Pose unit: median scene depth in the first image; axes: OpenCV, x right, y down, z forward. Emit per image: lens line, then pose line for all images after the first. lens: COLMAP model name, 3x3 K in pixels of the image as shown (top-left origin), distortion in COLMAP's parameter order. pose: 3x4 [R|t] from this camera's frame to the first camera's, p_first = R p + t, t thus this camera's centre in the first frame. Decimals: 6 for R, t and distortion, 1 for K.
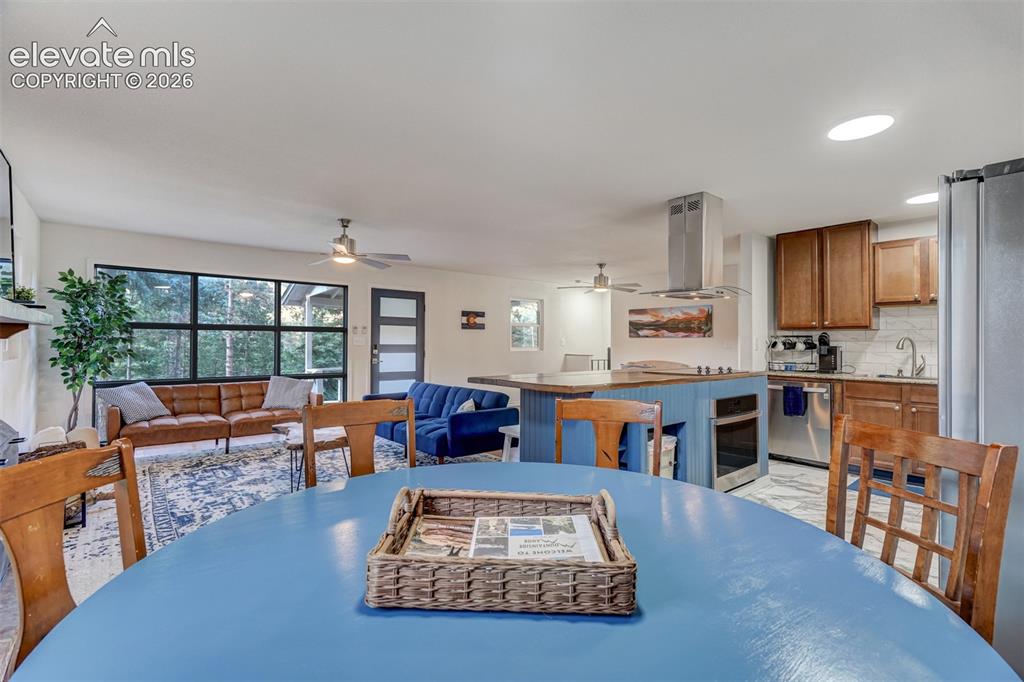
lens RADIAL K [[470.6, 0, 508.9], [0, 470.6, 338.5], [0, 0, 1]] dist [0.001178, 0.000100]
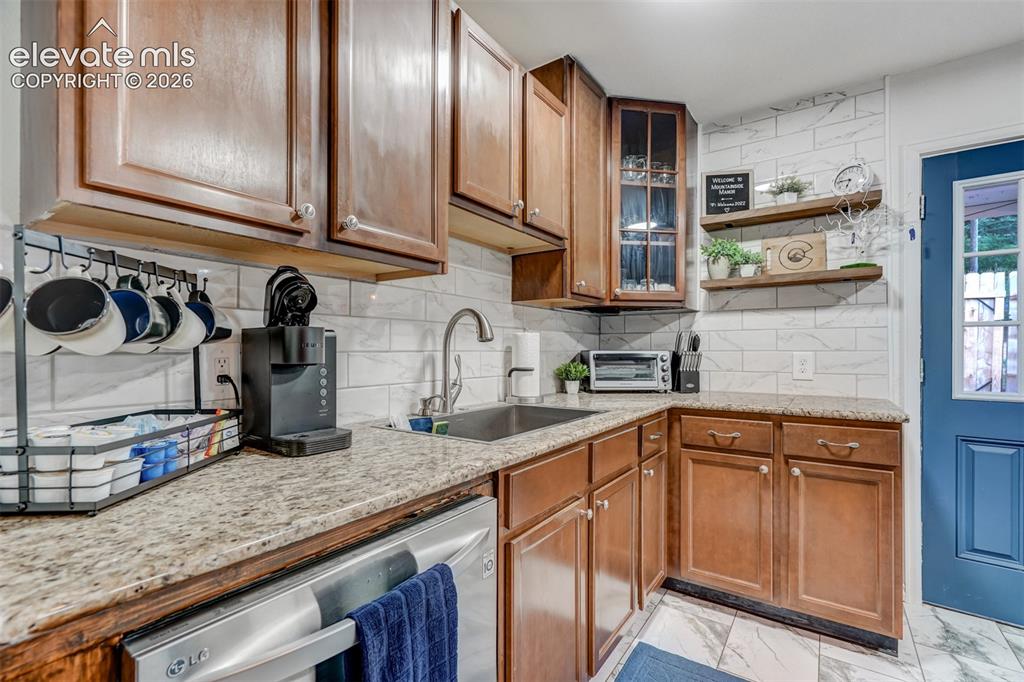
lens RADIAL K [[470.0, 0, 508.5], [0, 470.0, 352.4], [0, 0, 1]] dist [0.001036, 0.000422]
pose [[-0.264449, -0.014909, 0.964284, 0.429805], [-0.014133, 0.999833, 0.011583, 0.023721], [-0.964296, -0.010565, -0.264616, 0.964069]]
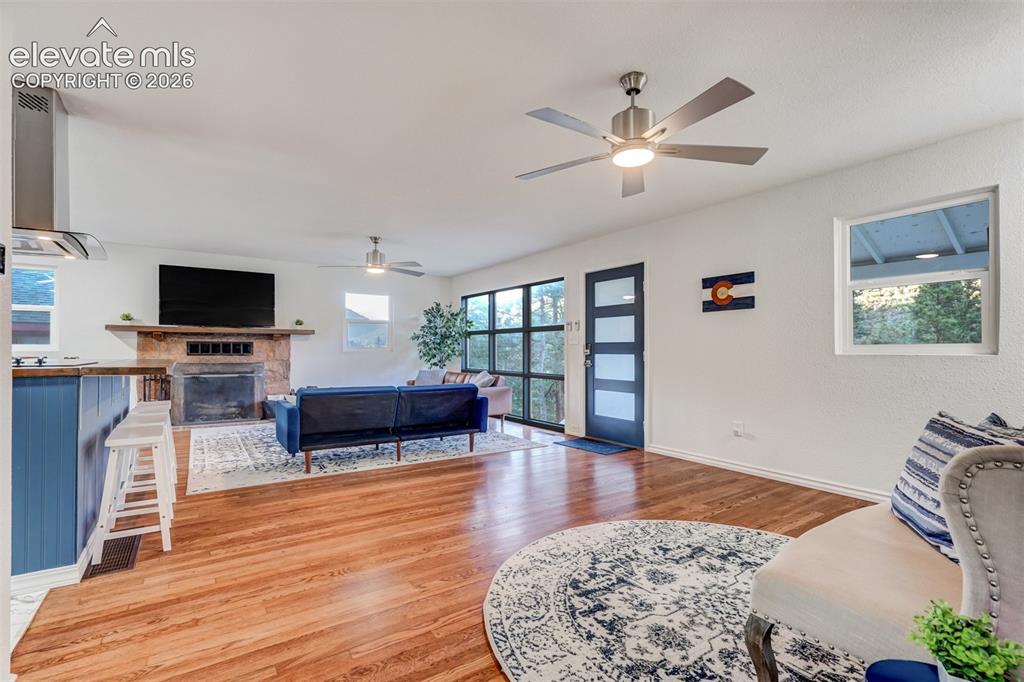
lens RADIAL K [[470.9, 0, 506.7], [0, 470.9, 340.9], [0, 0, 1]] dist [-0.004056, 0.000150]
pose [[-0.106232, -0.028341, -0.993937, 0.771162], [0.002854, 0.999581, -0.028807, 0.047315], [0.994337, -0.005897, -0.106106, 1.375393]]
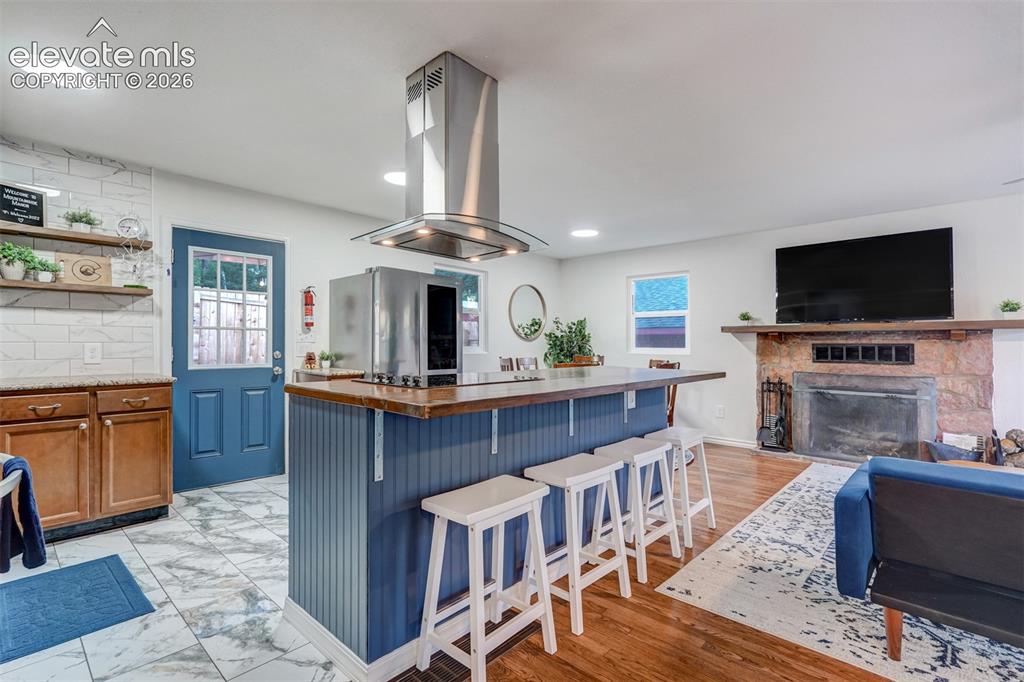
lens RADIAL K [[470.9, 0, 506.7], [0, 470.9, 340.9], [0, 0, 1]] dist [-0.004056, 0.000150]
pose [[-0.992951, -0.013520, -0.117754, 0.321525], [-0.011840, 0.999818, -0.014951, 0.024562], [0.117934, -0.013452, -0.992930, 1.261343]]
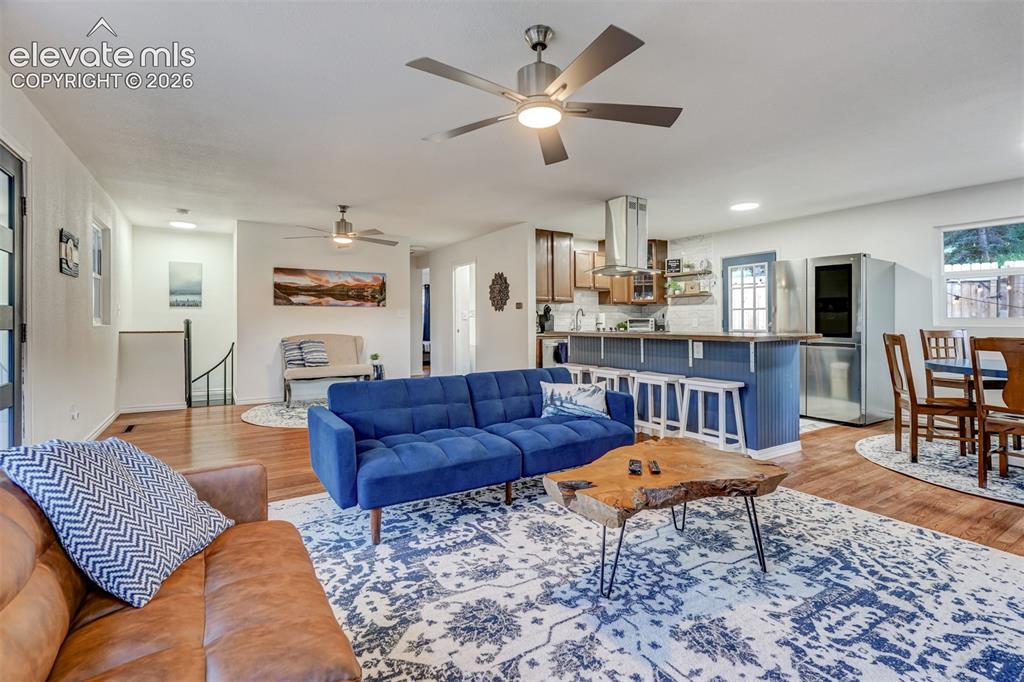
lens RADIAL K [[477.4, 0, 519.1], [0, 477.4, 325.0], [0, 0, 1]] dist [-0.003426, 0.000027]
pose [[0.124157, -0.011221, 0.992199, -0.774231], [-0.006813, 0.999903, 0.012161, 0.031435], [-0.992239, -0.008270, 0.124068, 0.909101]]
